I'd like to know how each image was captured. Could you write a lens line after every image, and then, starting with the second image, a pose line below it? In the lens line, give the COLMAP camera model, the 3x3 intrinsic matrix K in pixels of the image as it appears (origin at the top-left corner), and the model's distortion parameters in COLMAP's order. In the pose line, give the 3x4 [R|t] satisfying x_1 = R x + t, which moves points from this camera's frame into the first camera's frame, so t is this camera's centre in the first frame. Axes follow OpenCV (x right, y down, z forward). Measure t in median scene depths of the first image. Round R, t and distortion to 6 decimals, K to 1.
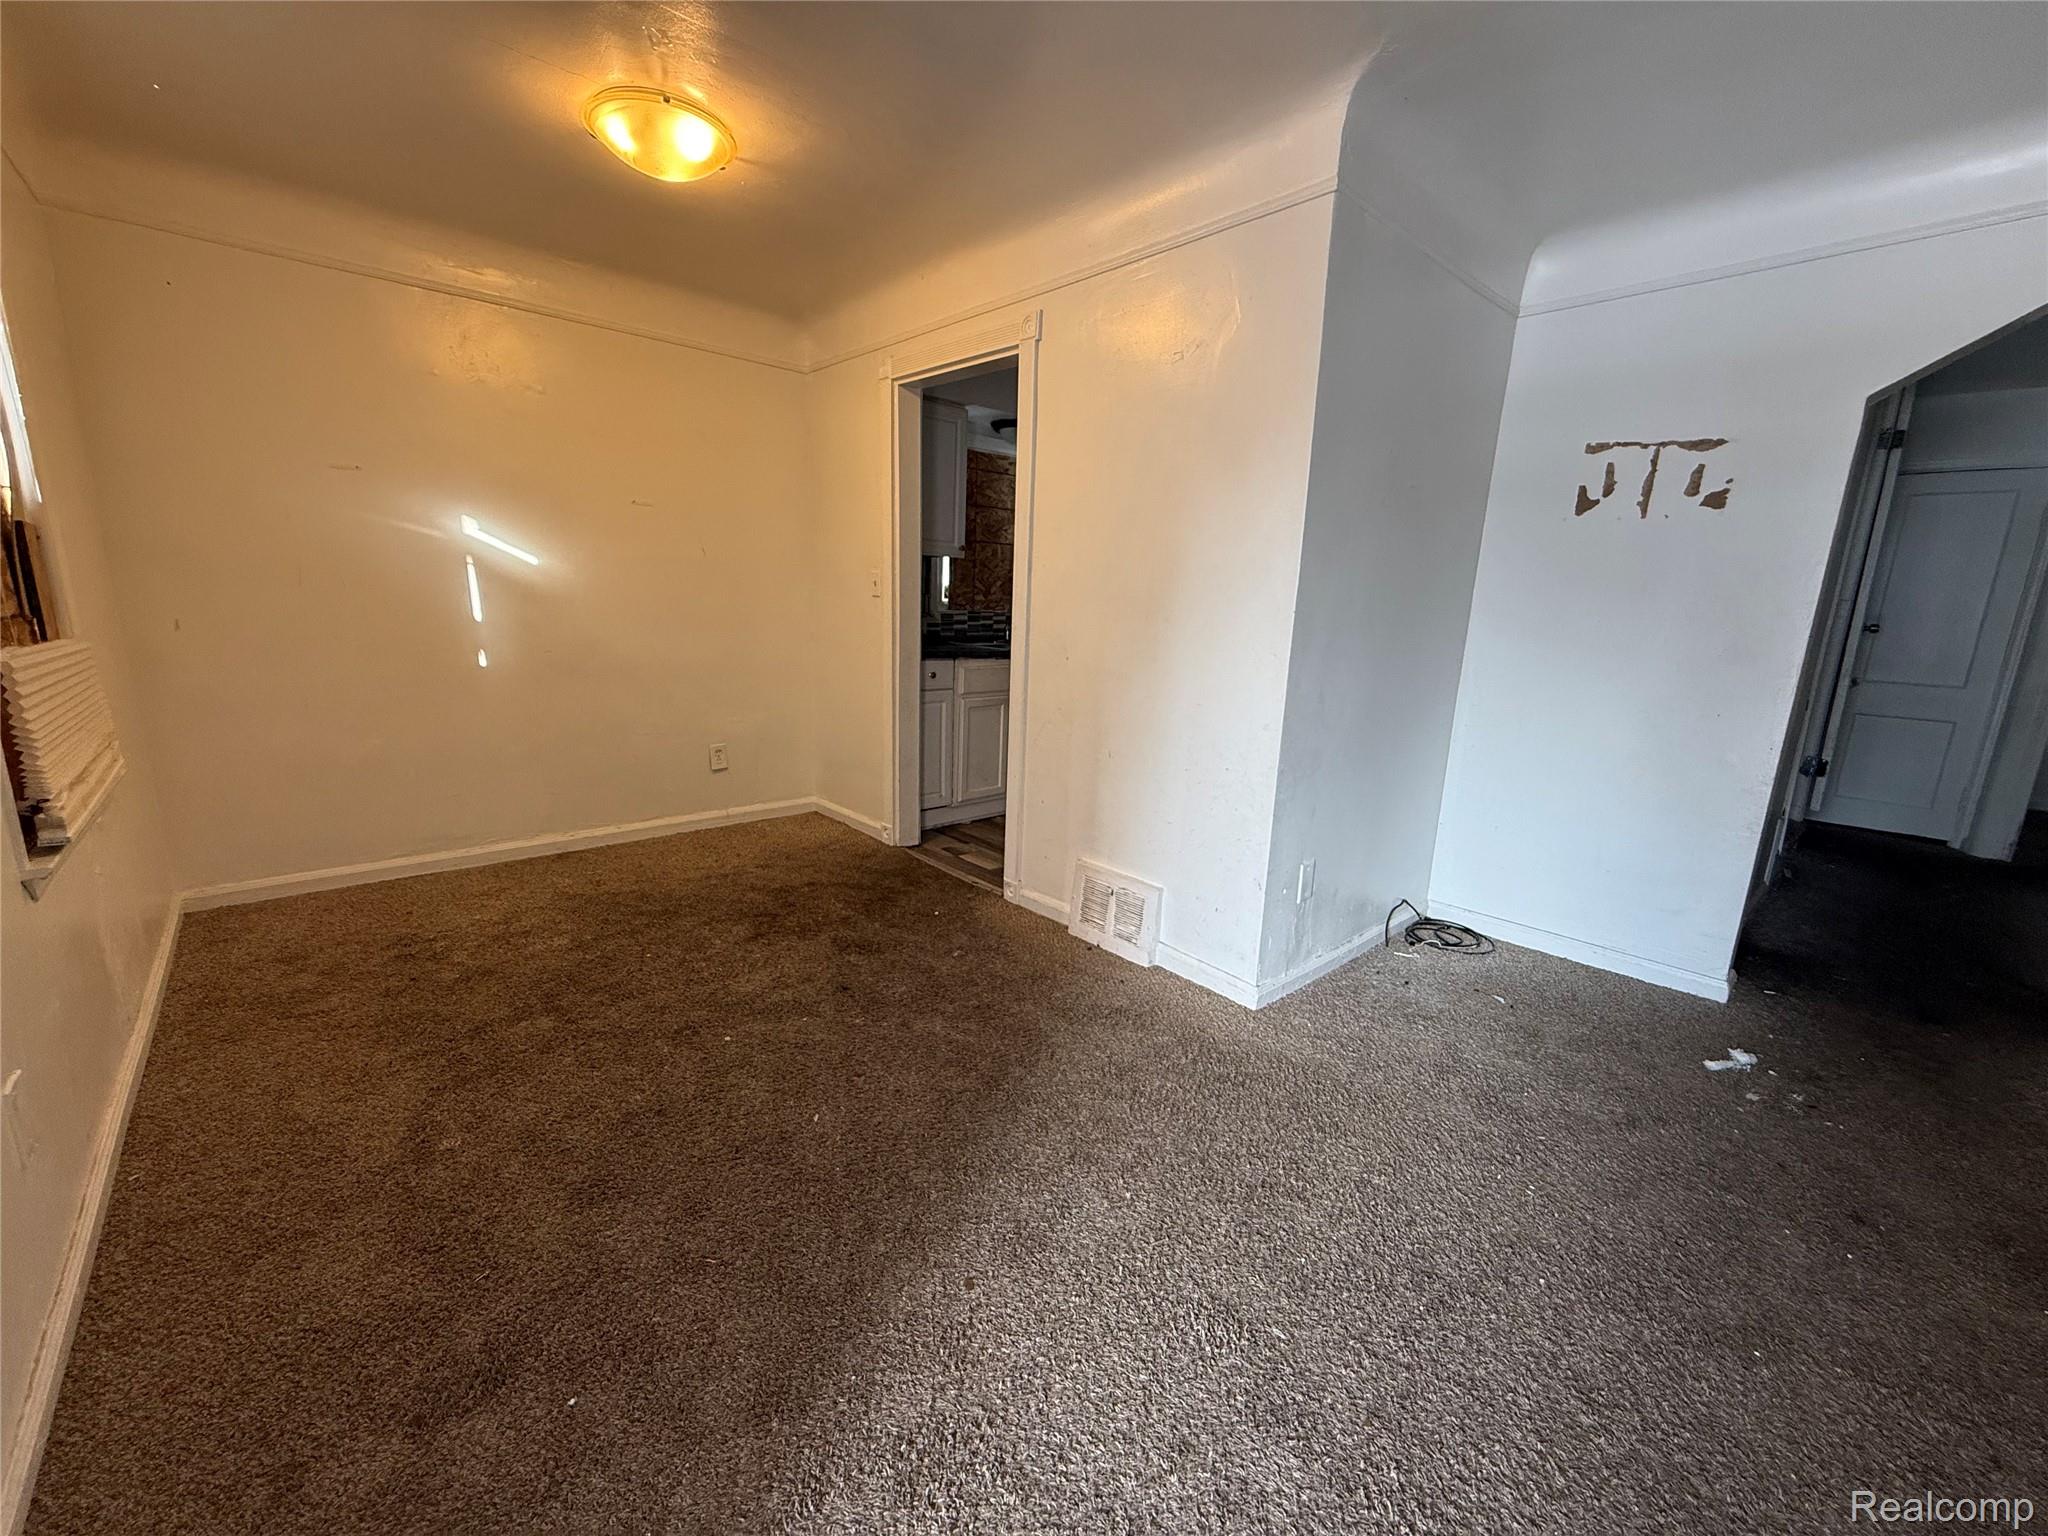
lens RADIAL K [[821.2, 0, 1020.4], [0, 821.2, 770.4], [0, 0, 1]] dist [0.001610, 0.000325]
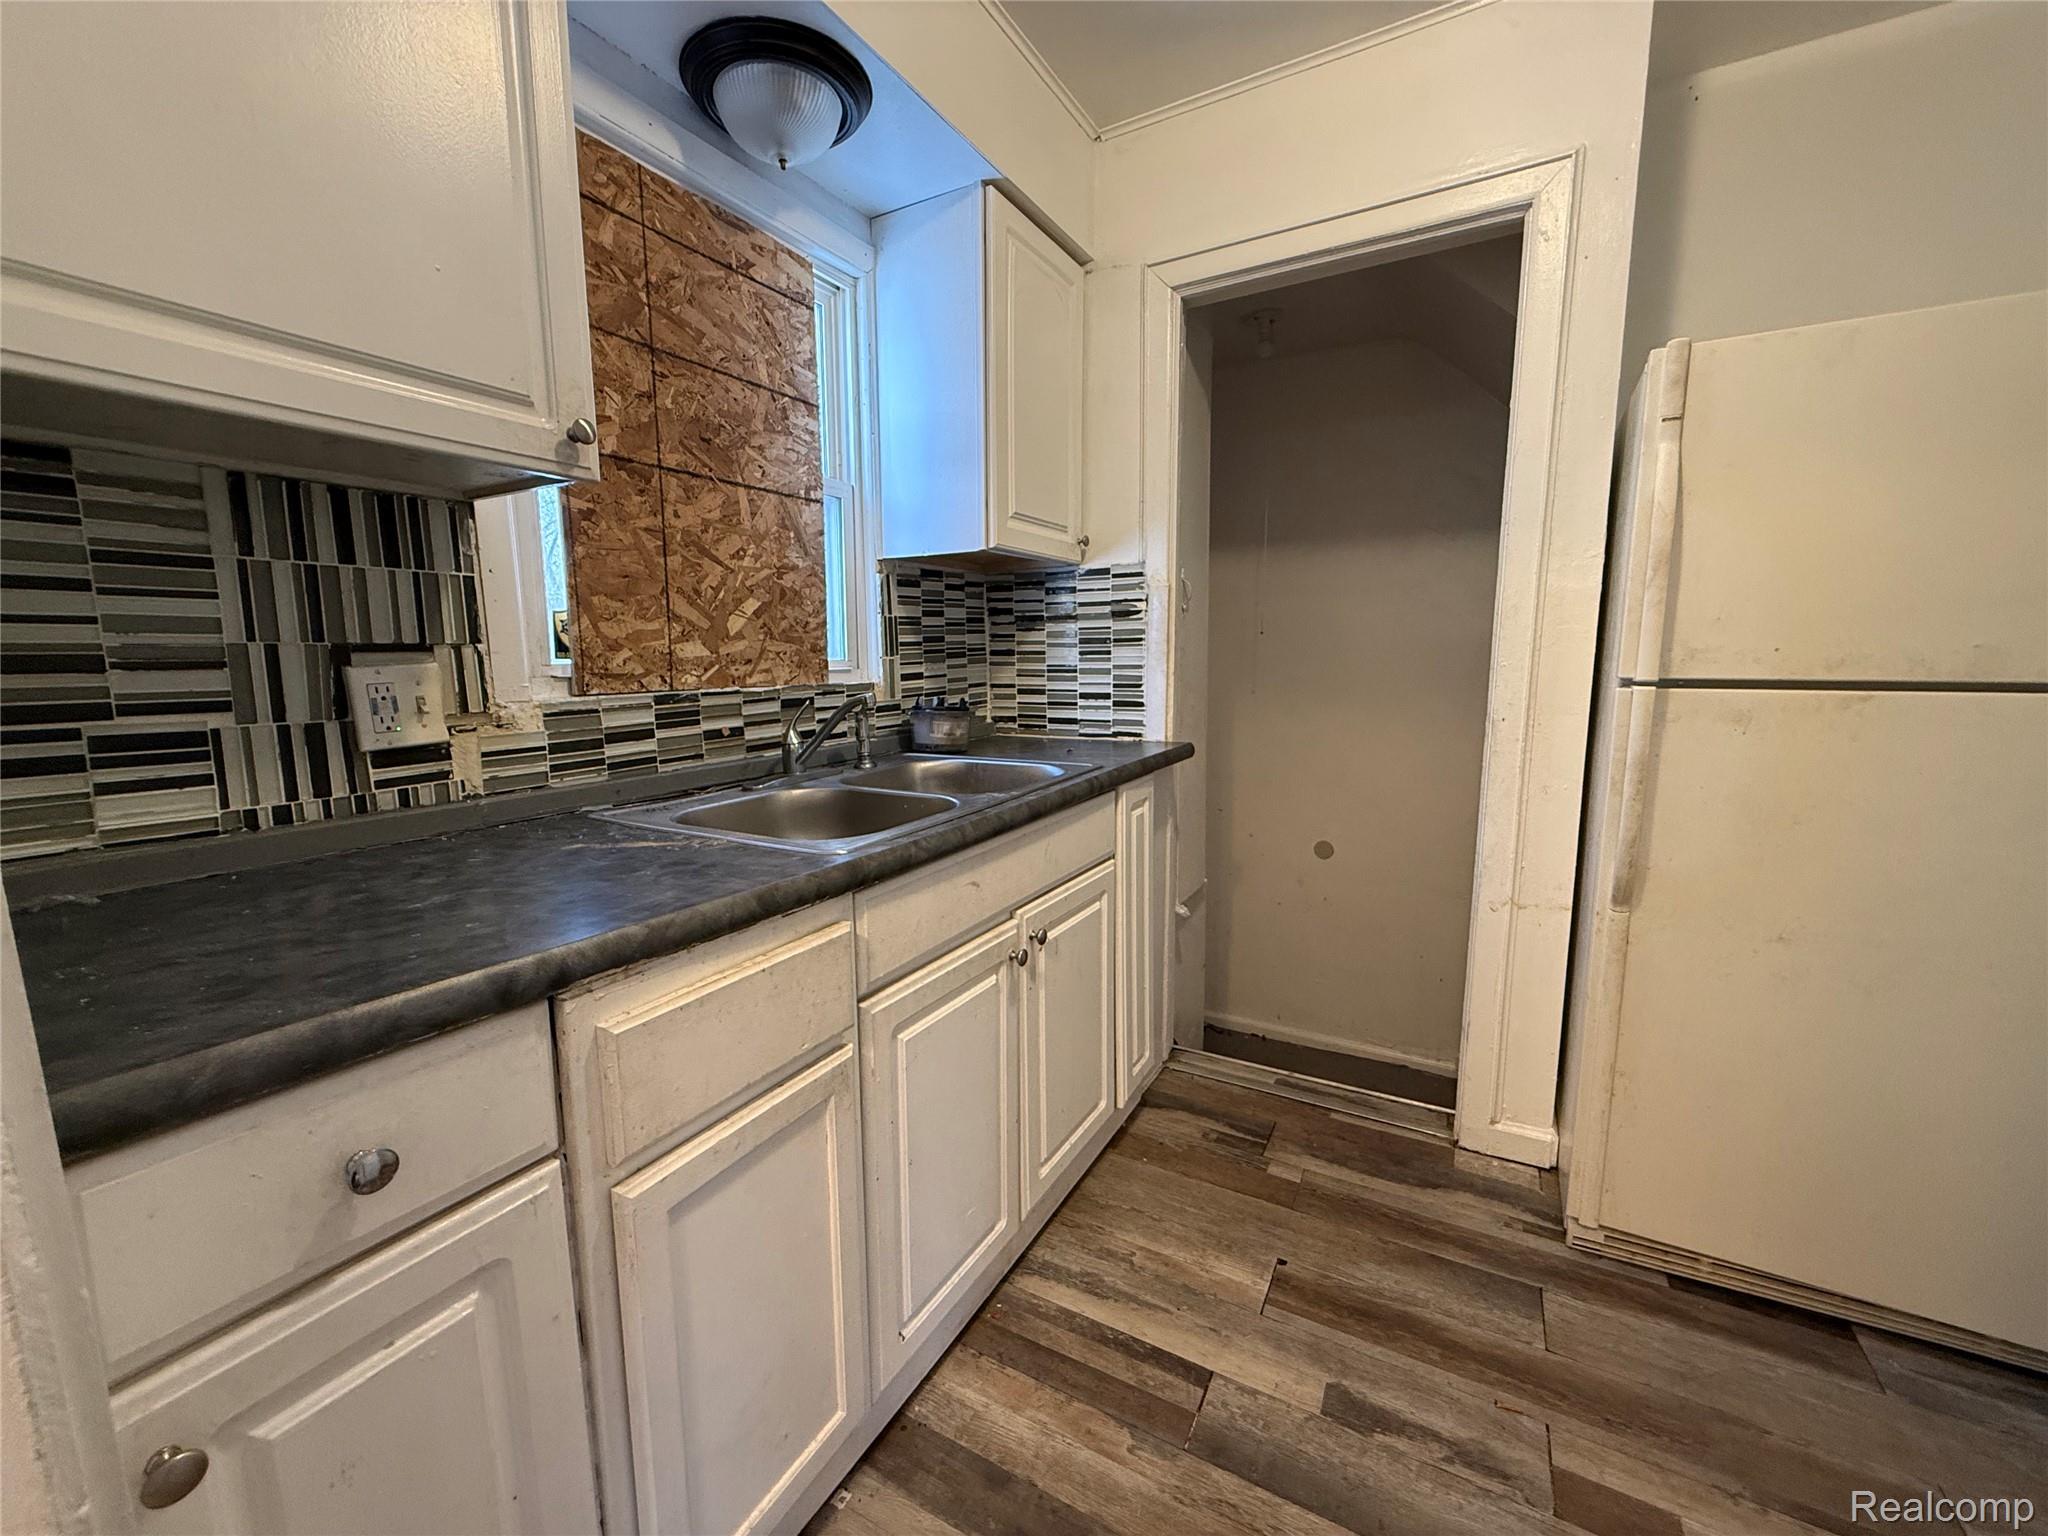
lens RADIAL K [[821.2, 0, 1025.2], [0, 821.2, 766.6], [0, 0, 1]] dist [0.001610, 0.000325]
pose [[0.947243, -0.086929, 0.308502, -0.029946], [0.107320, 0.992980, -0.049721, -0.137174], [-0.302014, 0.080206, 0.949923, 0.669418]]
